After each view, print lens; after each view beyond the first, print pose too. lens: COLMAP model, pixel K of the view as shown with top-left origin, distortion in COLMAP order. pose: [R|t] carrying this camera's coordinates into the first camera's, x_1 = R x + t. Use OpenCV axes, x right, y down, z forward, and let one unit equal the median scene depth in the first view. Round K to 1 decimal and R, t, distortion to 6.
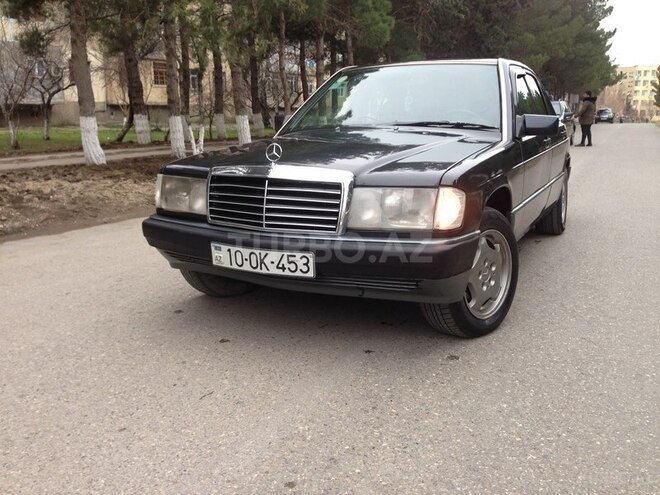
lens RADIAL K [[603.4, 0, 330.0], [0, 603.4, 247.5], [0, 0, 1]] dist [0.125901, -0.227092]
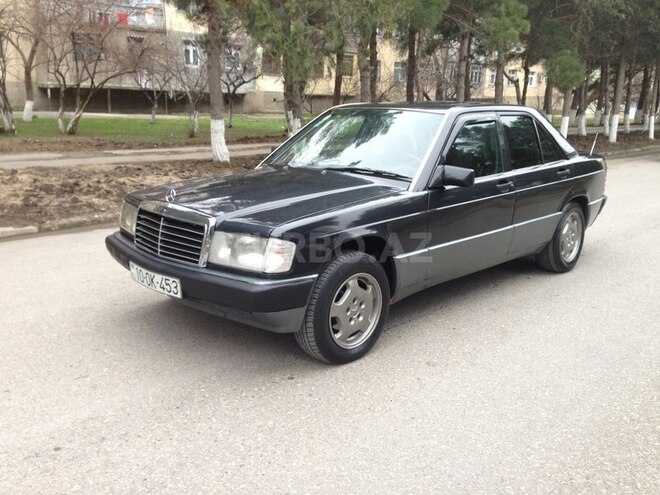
lens RADIAL K [[603.4, 0, 330.0], [0, 603.4, 247.5], [0, 0, 1]] dist [0.125901, -0.227092]
pose [[0.951534, 0.098336, -0.291398, 0.528948], [-0.092157, 0.995133, 0.034891, -0.108955], [0.293411, -0.006345, 0.955965, -0.098861]]
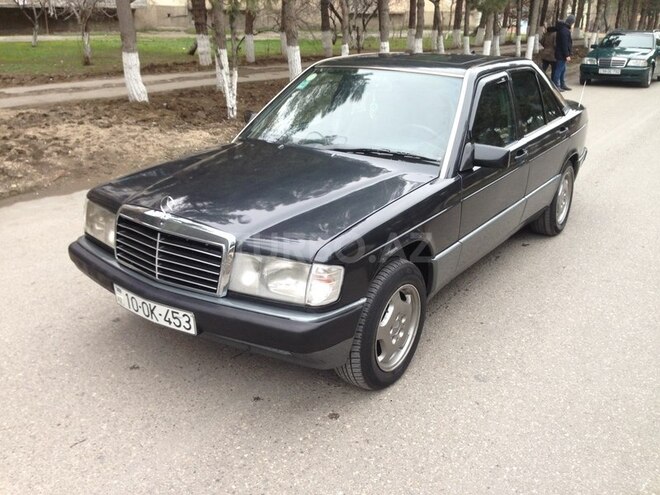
lens RADIAL K [[603.4, 0, 330.0], [0, 603.4, 247.5], [0, 0, 1]] dist [0.125901, -0.227092]
pose [[0.988989, 0.075499, -0.127284, 0.268403], [-0.055704, 0.986737, 0.152470, -0.224506], [0.137107, -0.143700, 0.980077, 0.038463]]
